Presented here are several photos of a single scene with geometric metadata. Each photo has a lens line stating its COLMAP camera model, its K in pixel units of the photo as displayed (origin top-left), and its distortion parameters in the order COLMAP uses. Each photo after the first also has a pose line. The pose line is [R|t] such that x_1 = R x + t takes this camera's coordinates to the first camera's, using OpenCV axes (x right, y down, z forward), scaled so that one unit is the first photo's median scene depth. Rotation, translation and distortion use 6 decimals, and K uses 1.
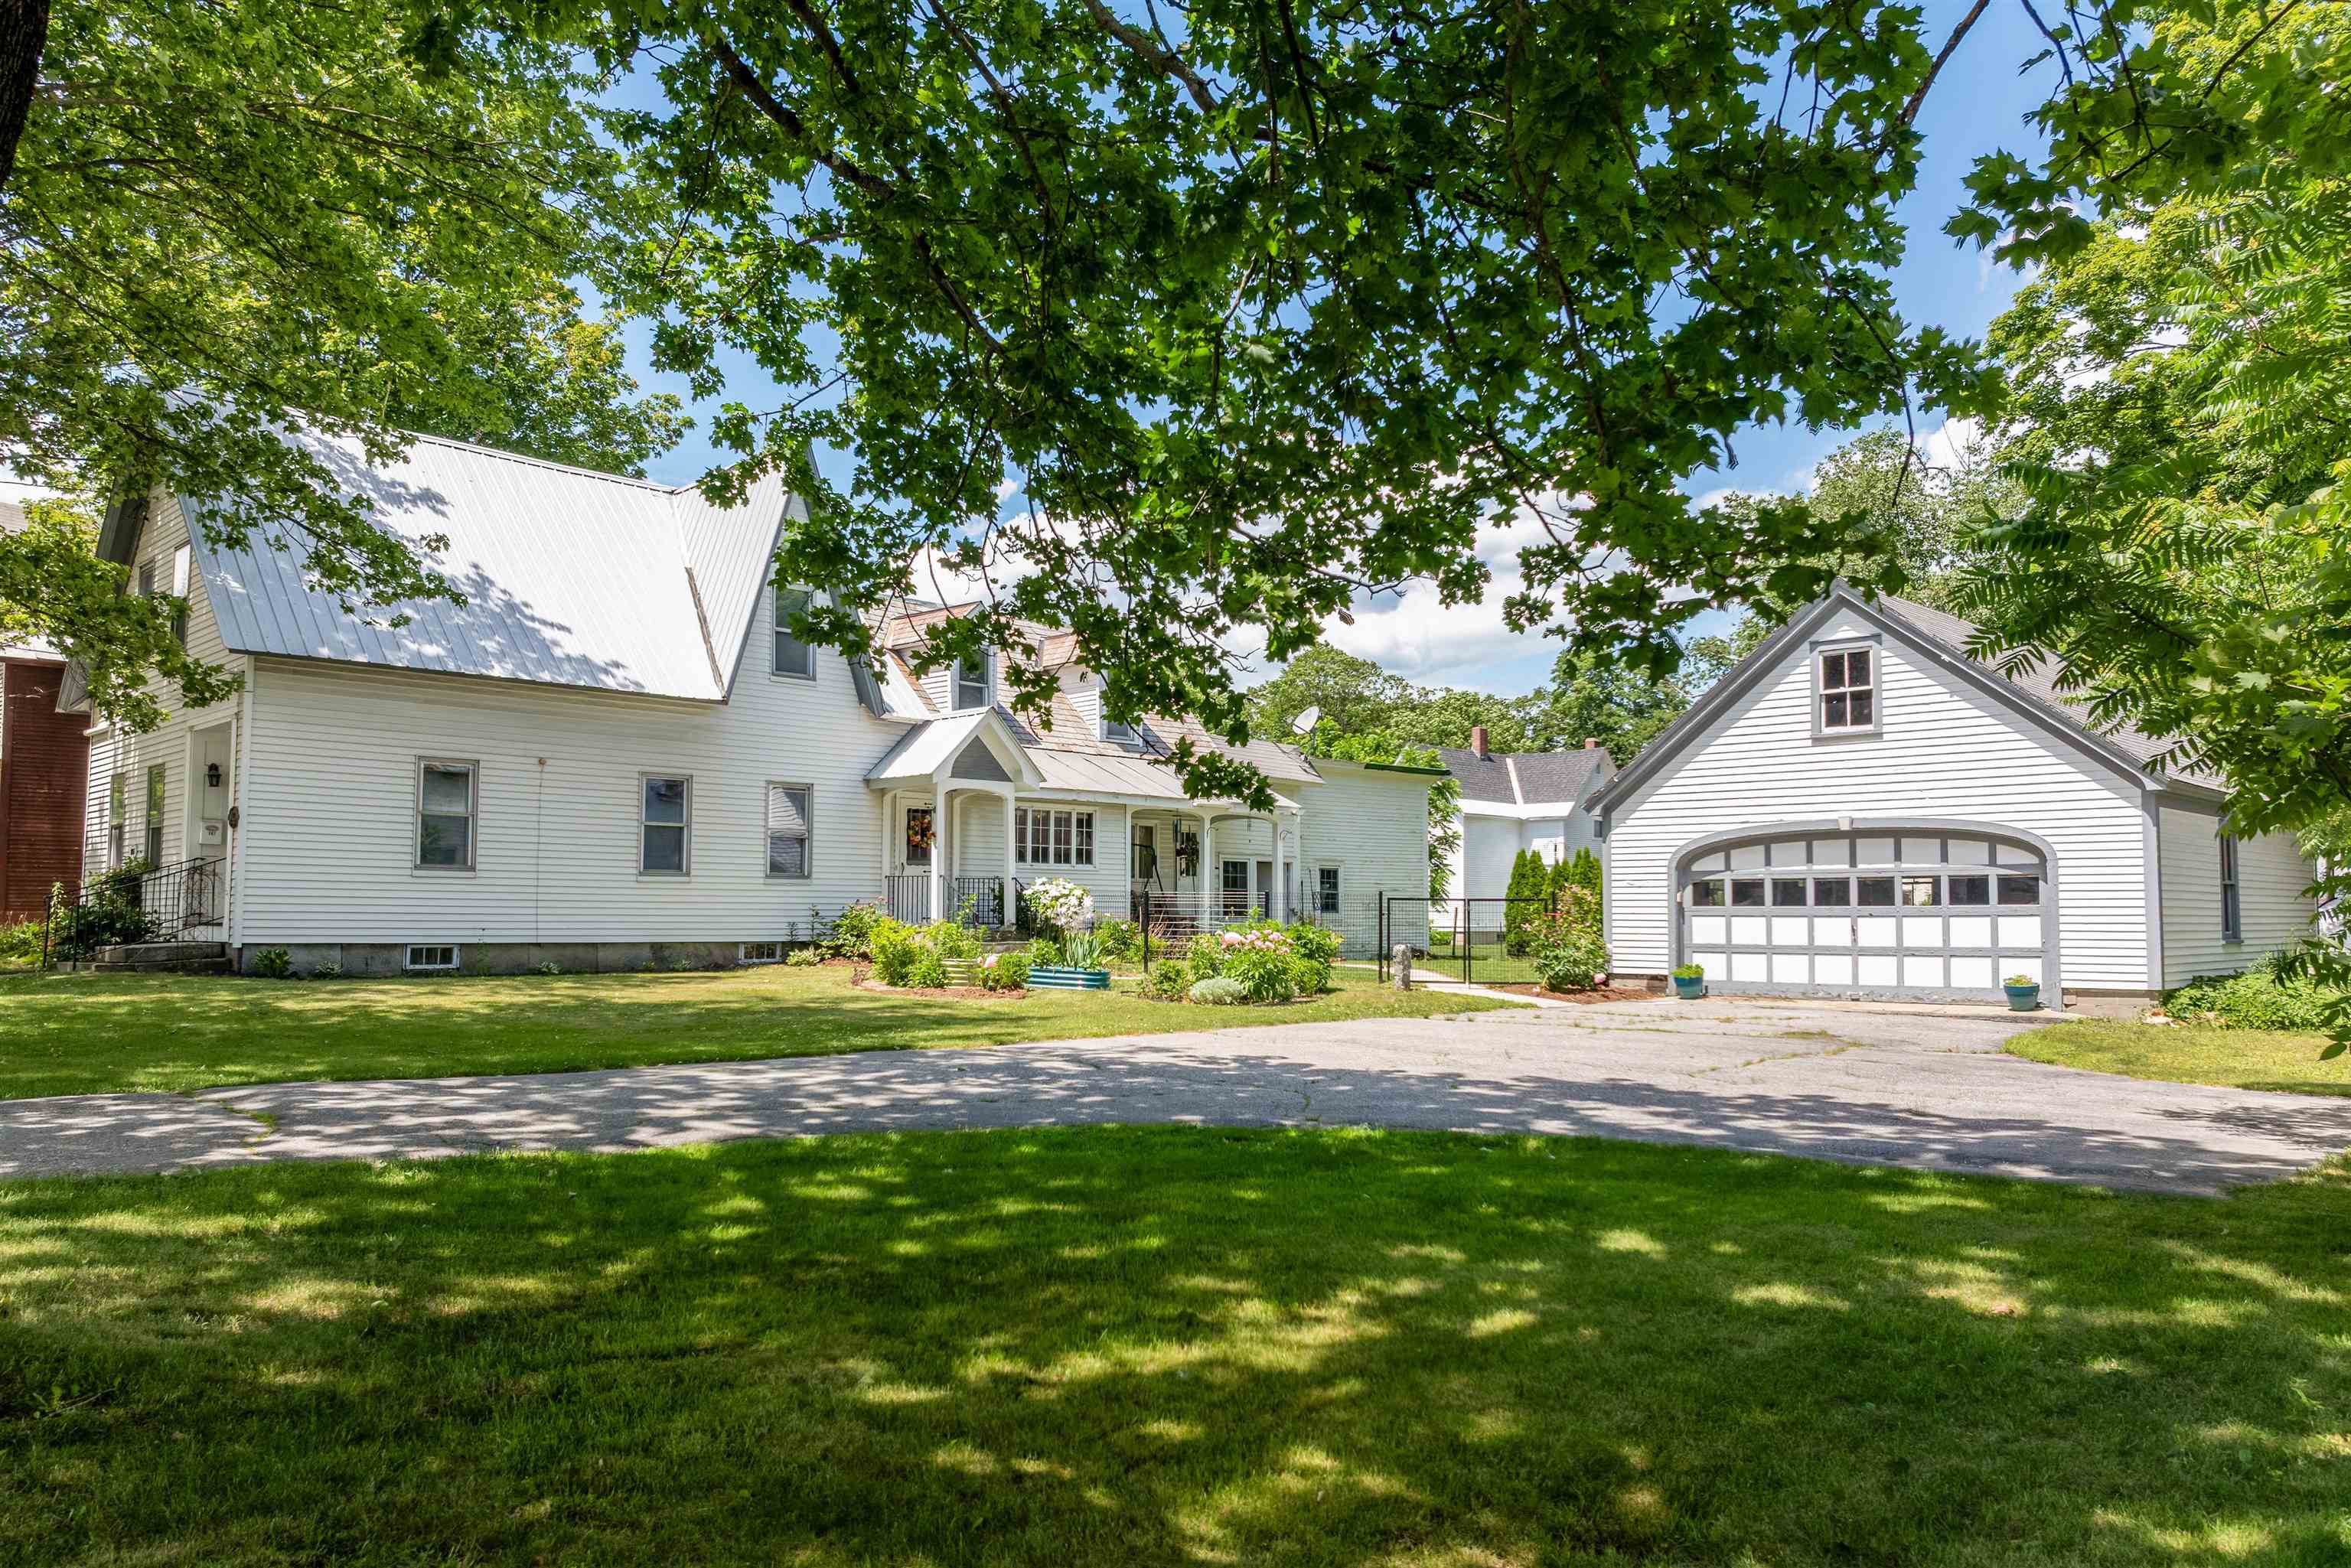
lens RADIAL K [[1651.1, 0, 1175.5], [0, 1651.1, 784.0], [0, 0, 1]] dist [-0.007821, -0.001524]
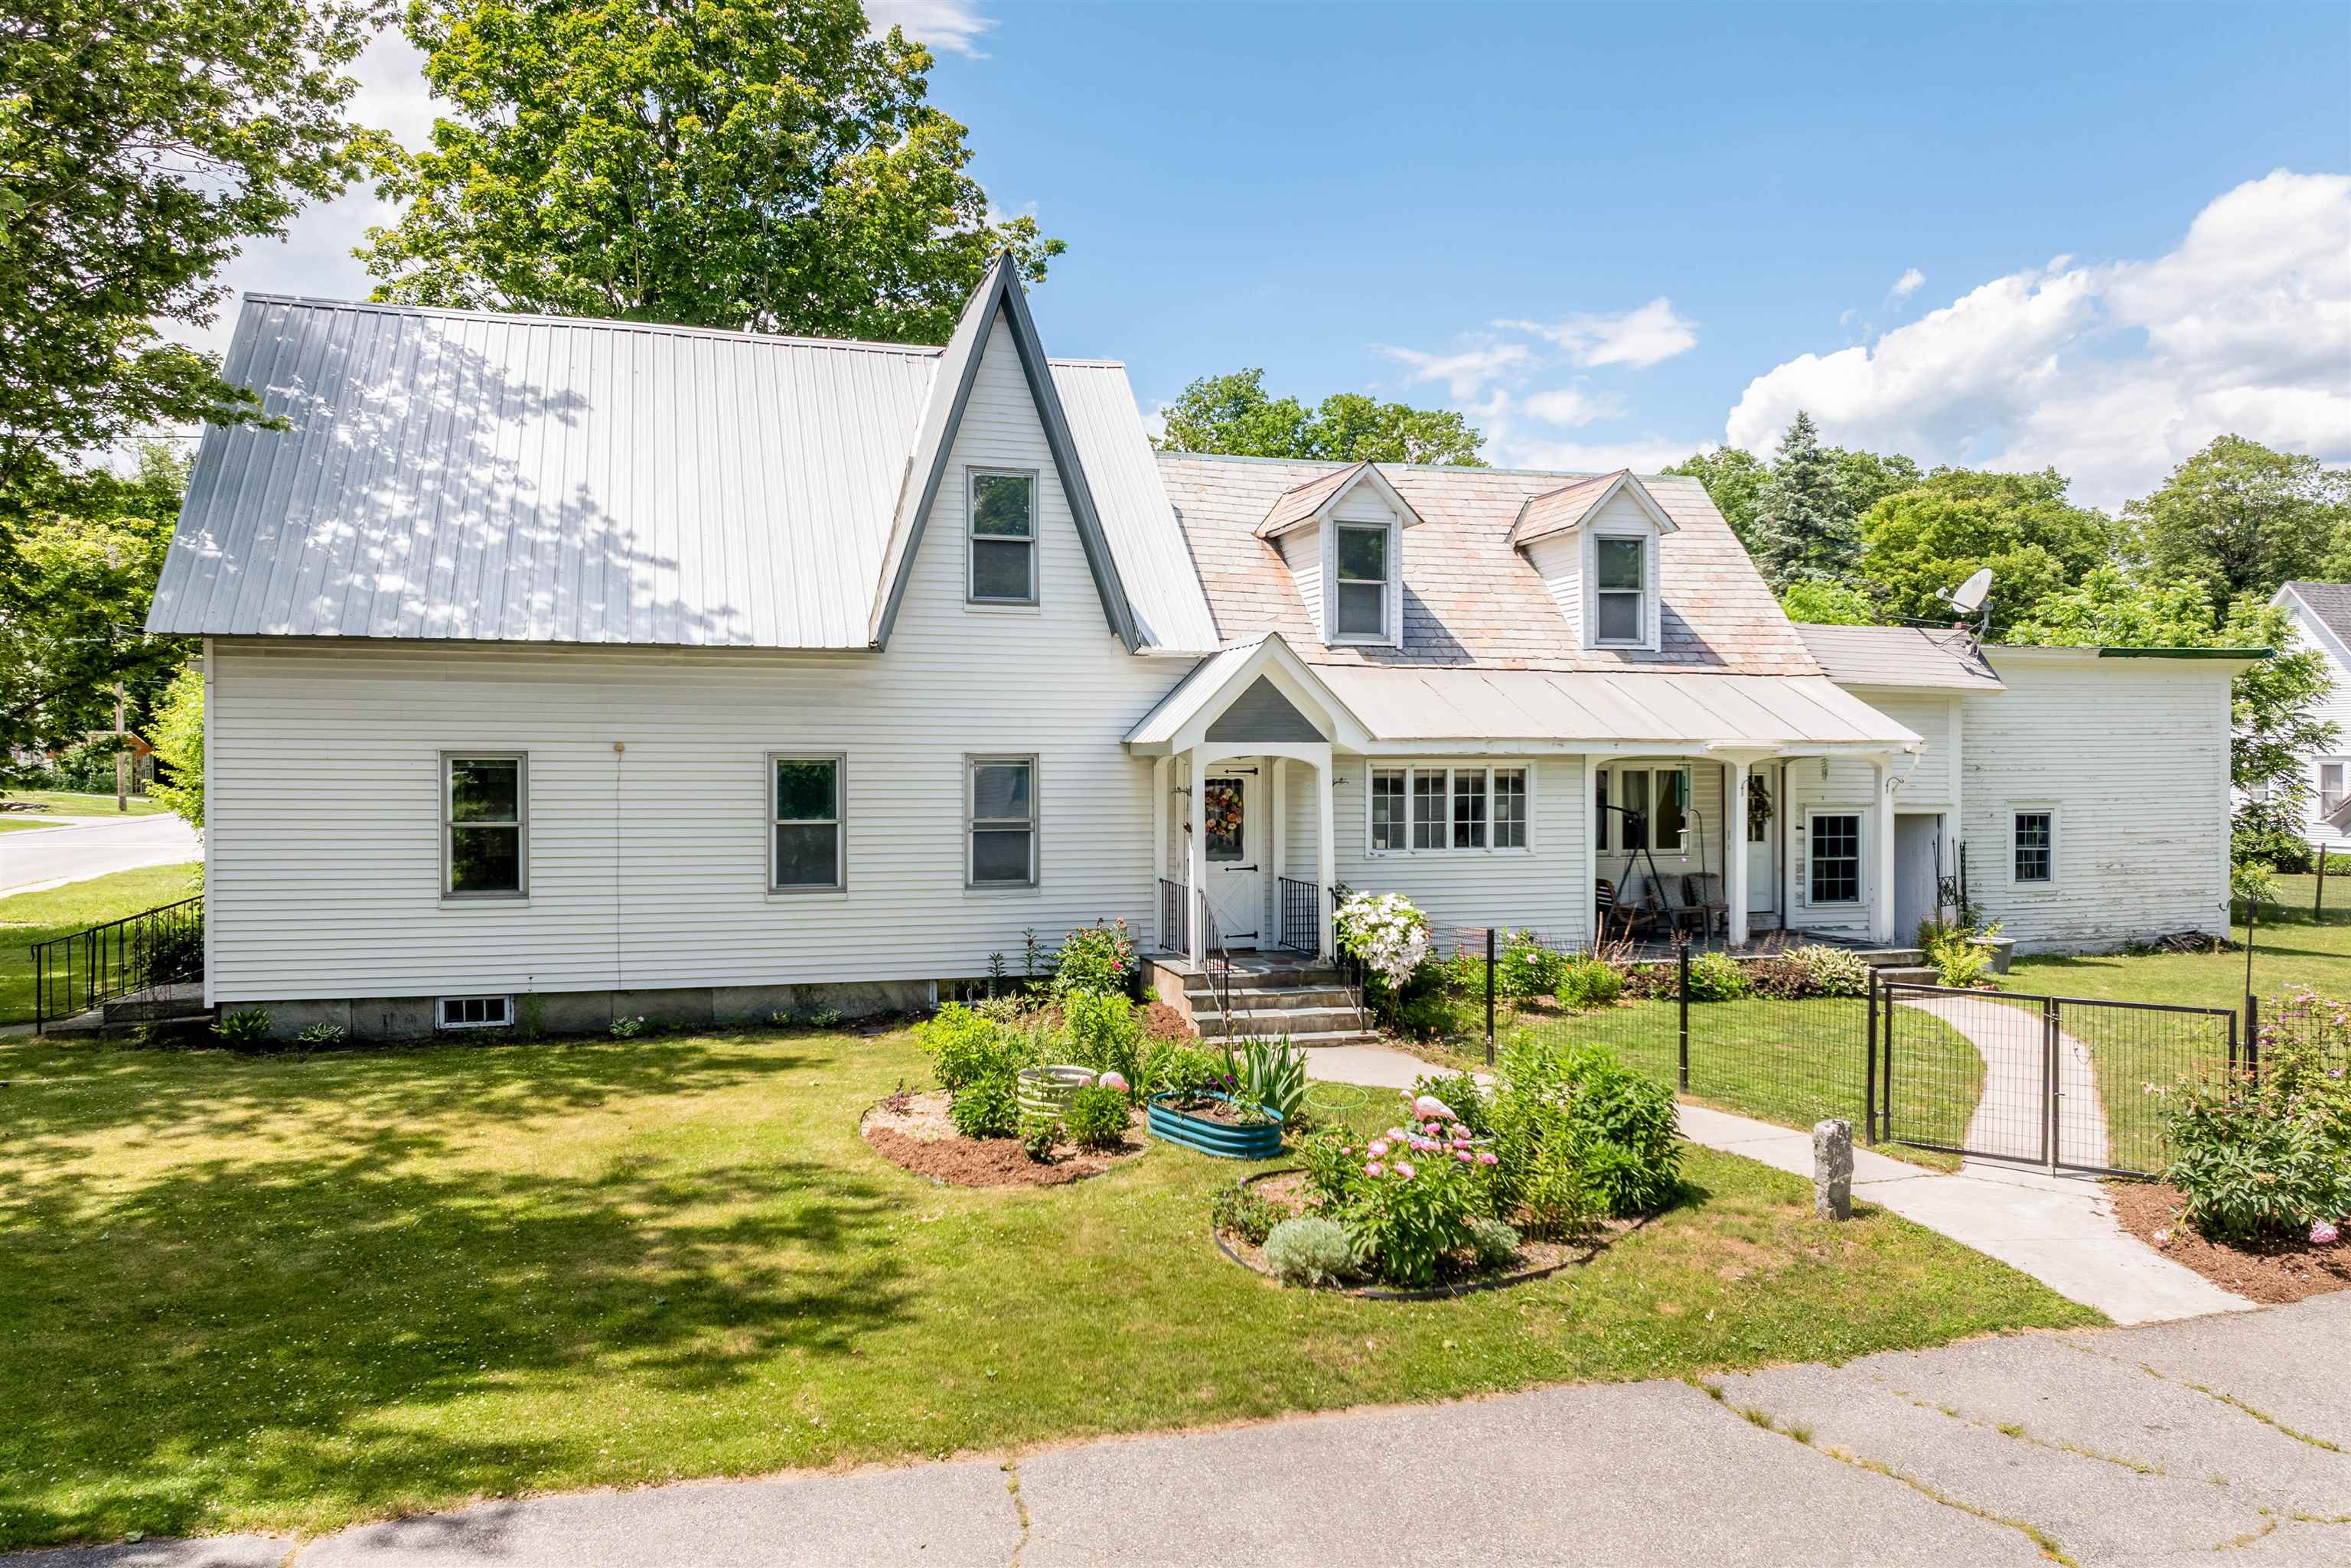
lens RADIAL K [[1651.1, 0, 1175.5], [0, 1651.1, 784.0], [0, 0, 1]] dist [-0.007821, -0.001524]
pose [[0.871681, 0.006552, -0.490029, 0.176169], [0.040451, 0.995537, 0.085267, -0.044729], [0.488401, -0.094148, 0.867526, 0.411277]]
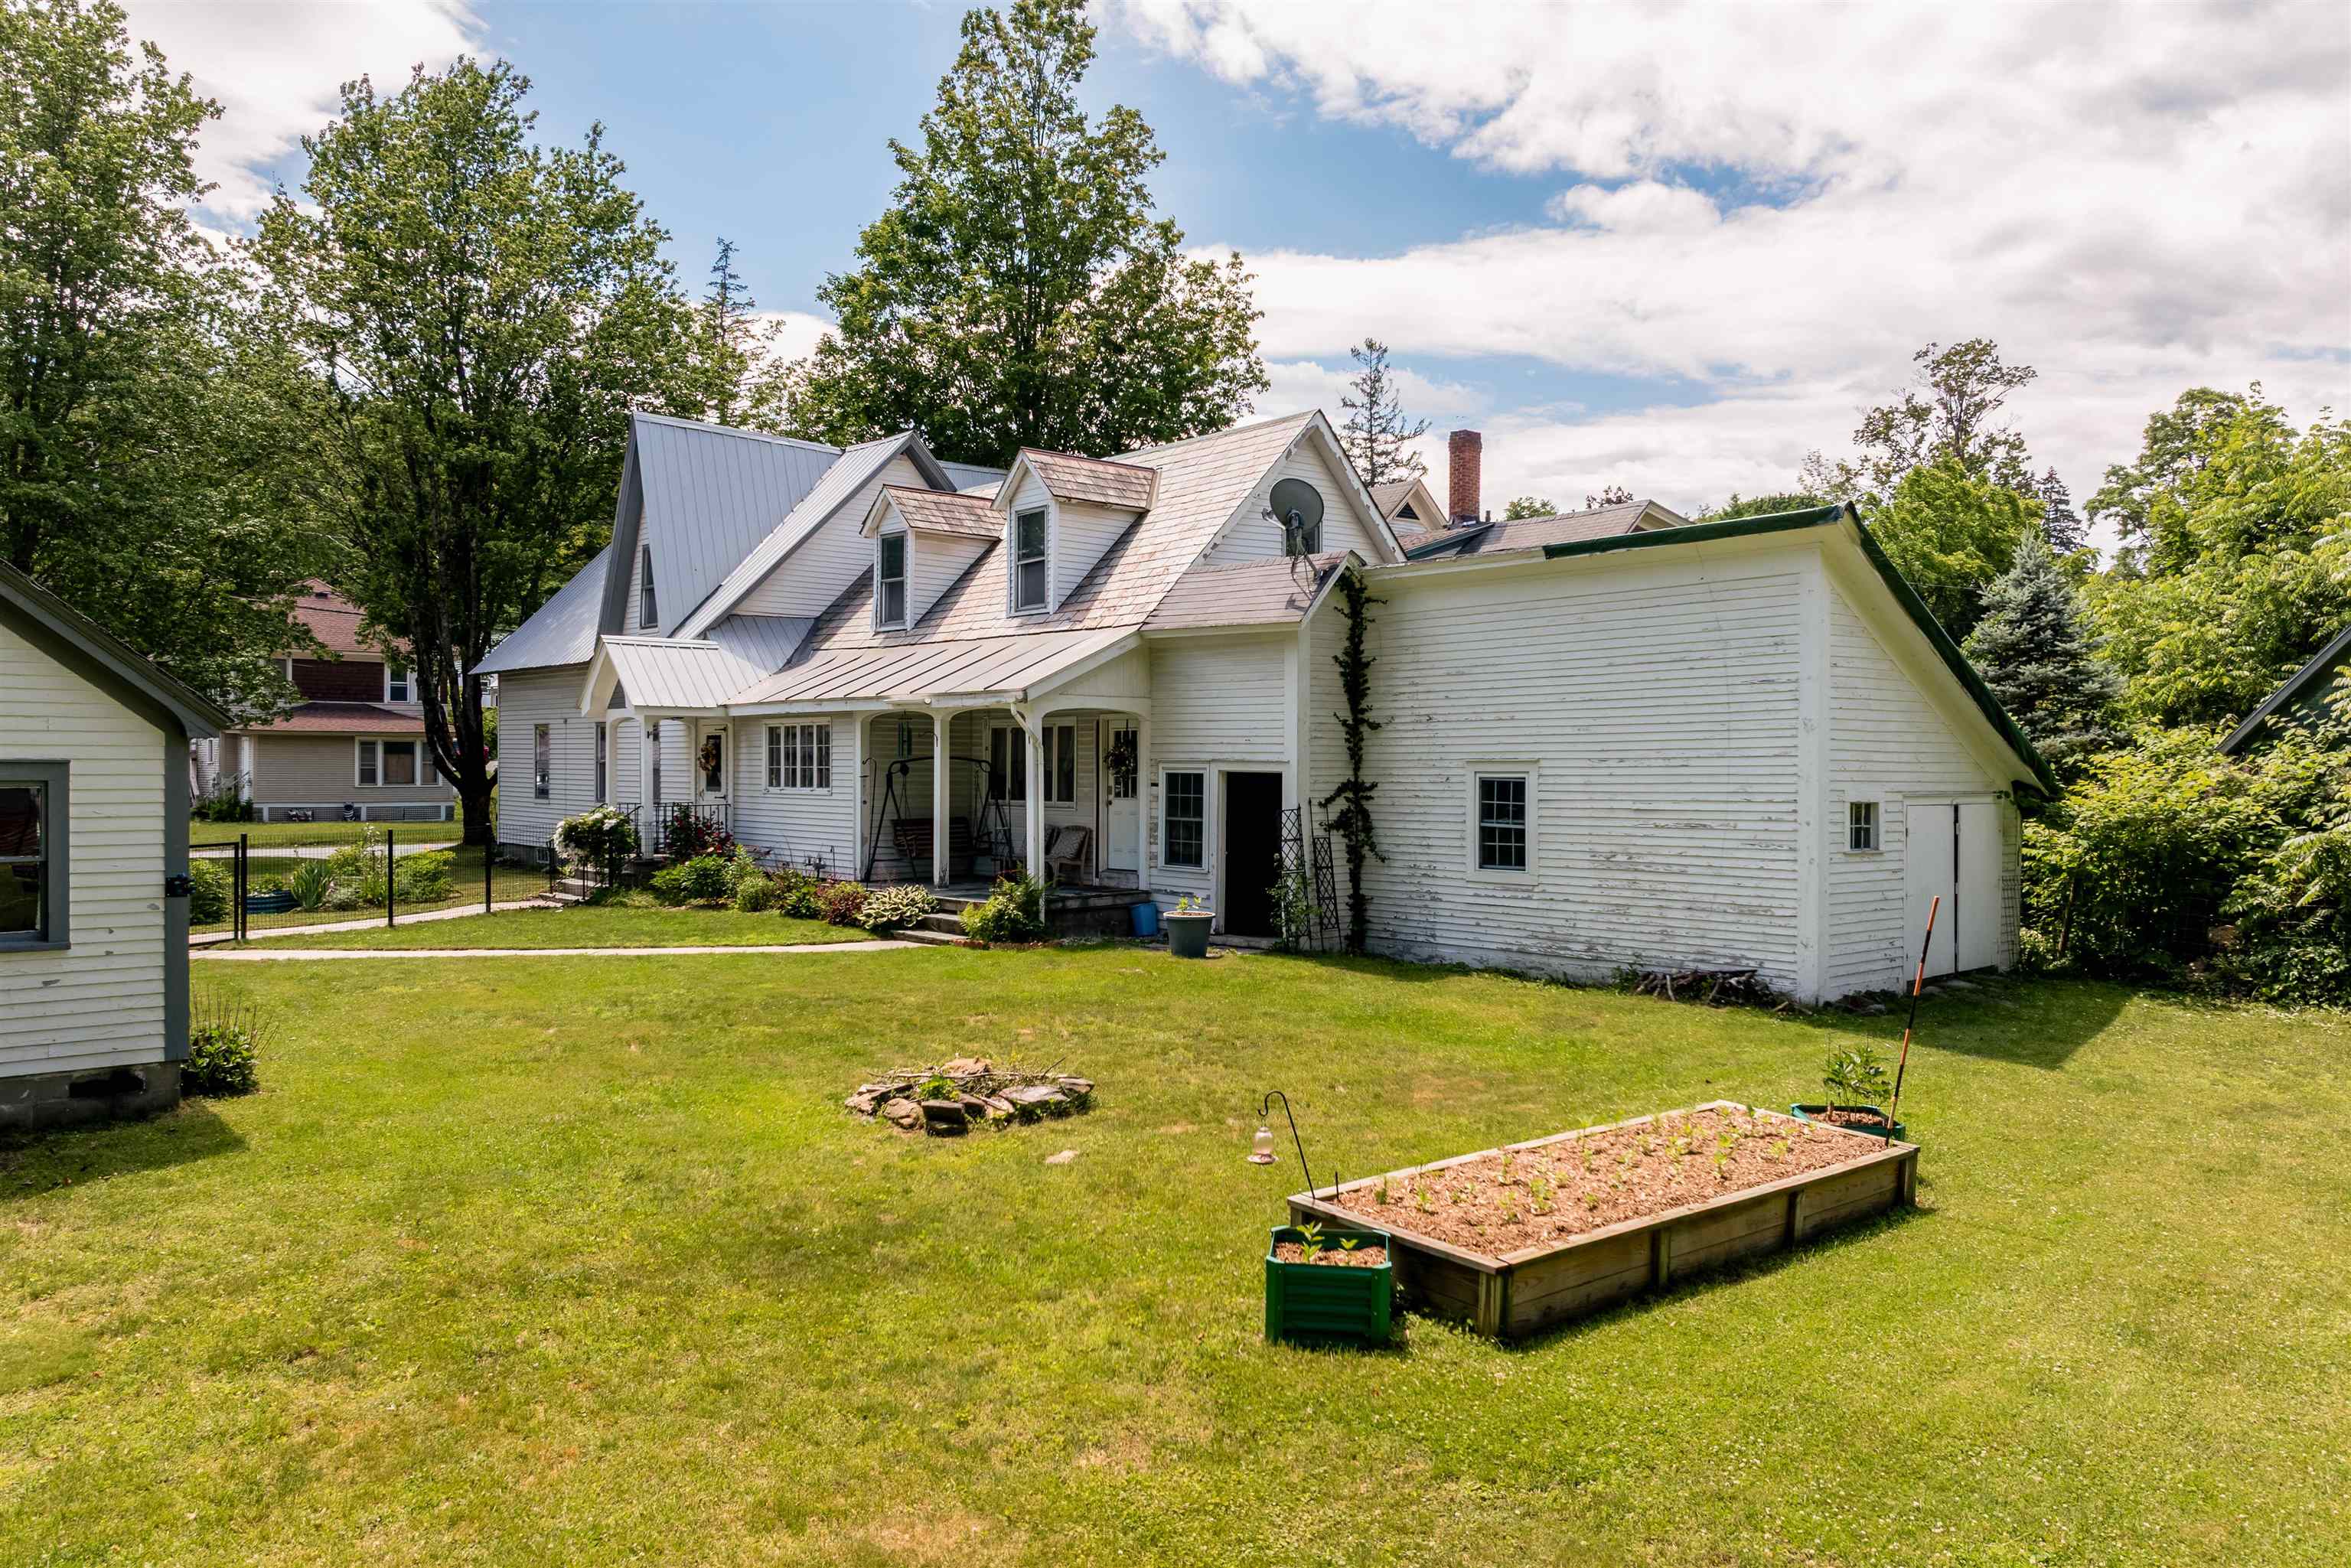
lens RADIAL K [[1651.1, 0, 1175.5], [0, 1651.1, 784.0], [0, 0, 1]] dist [-0.007821, -0.001524]
pose [[-0.045703, -0.002577, -0.998952, 0.883421], [0.068653, 0.997624, -0.005715, 0.073653], [0.996593, -0.068842, -0.045417, 1.397900]]
